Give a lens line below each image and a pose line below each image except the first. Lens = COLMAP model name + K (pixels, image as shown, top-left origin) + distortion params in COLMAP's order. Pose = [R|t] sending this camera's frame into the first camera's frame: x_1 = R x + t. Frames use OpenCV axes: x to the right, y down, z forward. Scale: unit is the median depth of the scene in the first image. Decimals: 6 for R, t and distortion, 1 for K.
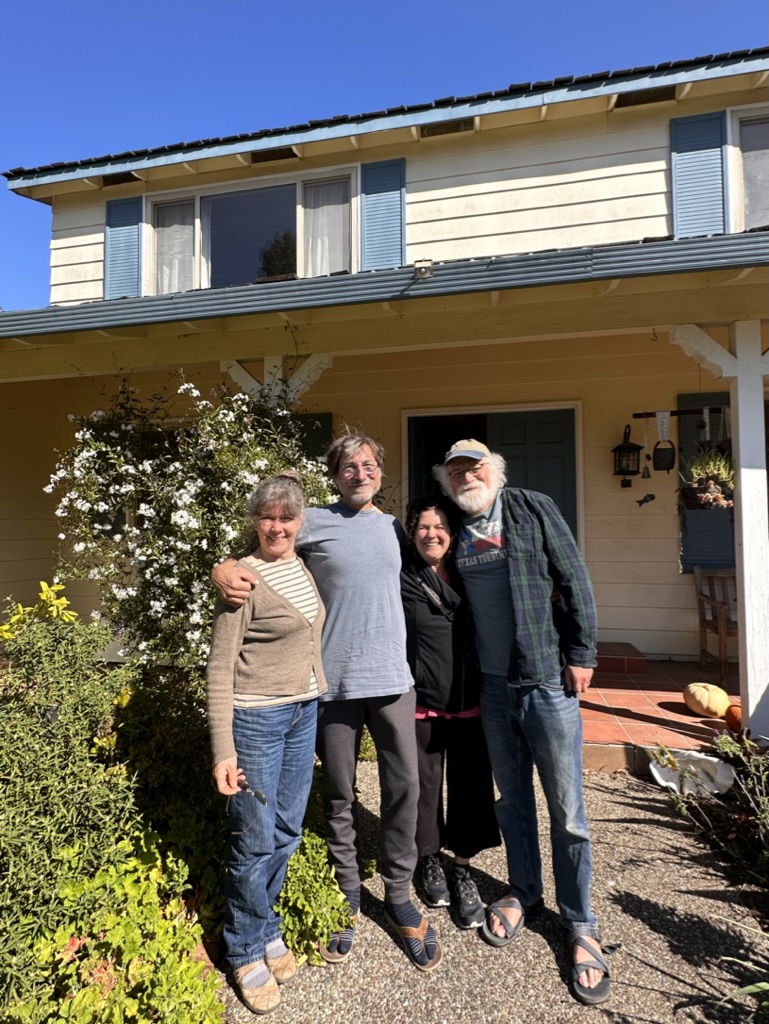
lens RADIAL K [[510.6, 0, 382.2], [0, 510.6, 509.7], [0, 0, 1]] dist [-0.005265, -0.000466]
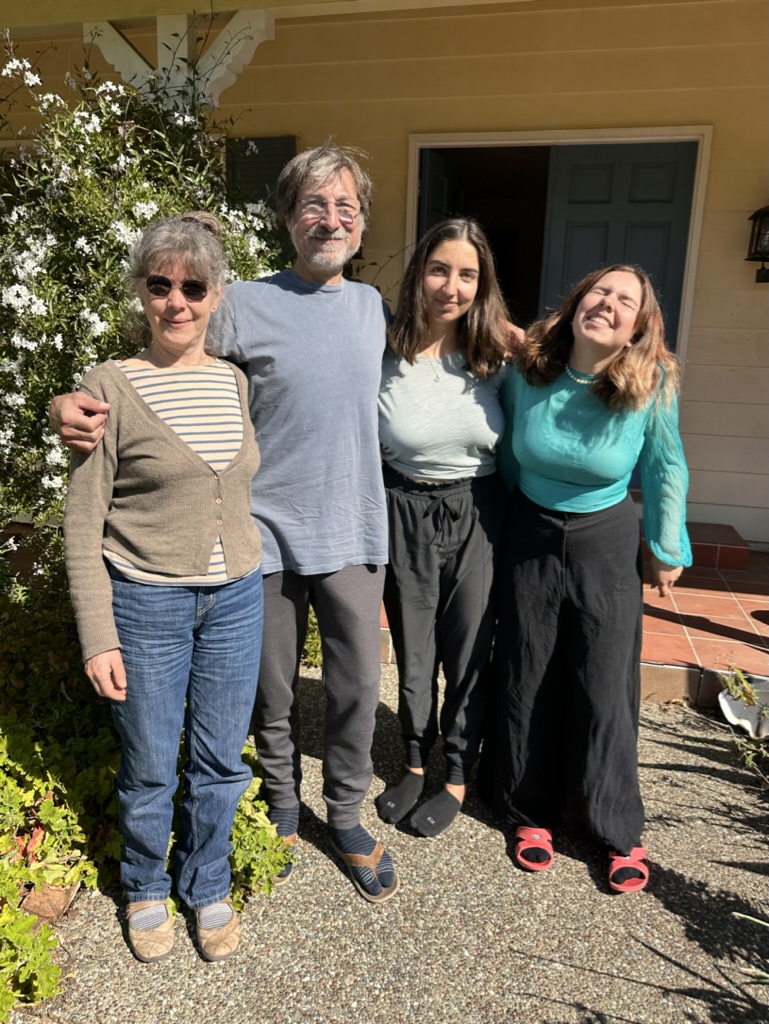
lens RADIAL K [[738.6, 0, 386.3], [0, 738.6, 513.2], [0, 0, 1]] dist [-0.008362, -0.006171]
pose [[0.998660, 0.045857, -0.023993, 0.088279], [-0.038182, 0.965766, 0.256588, 0.023406], [0.034938, -0.255328, 0.966223, 0.081649]]
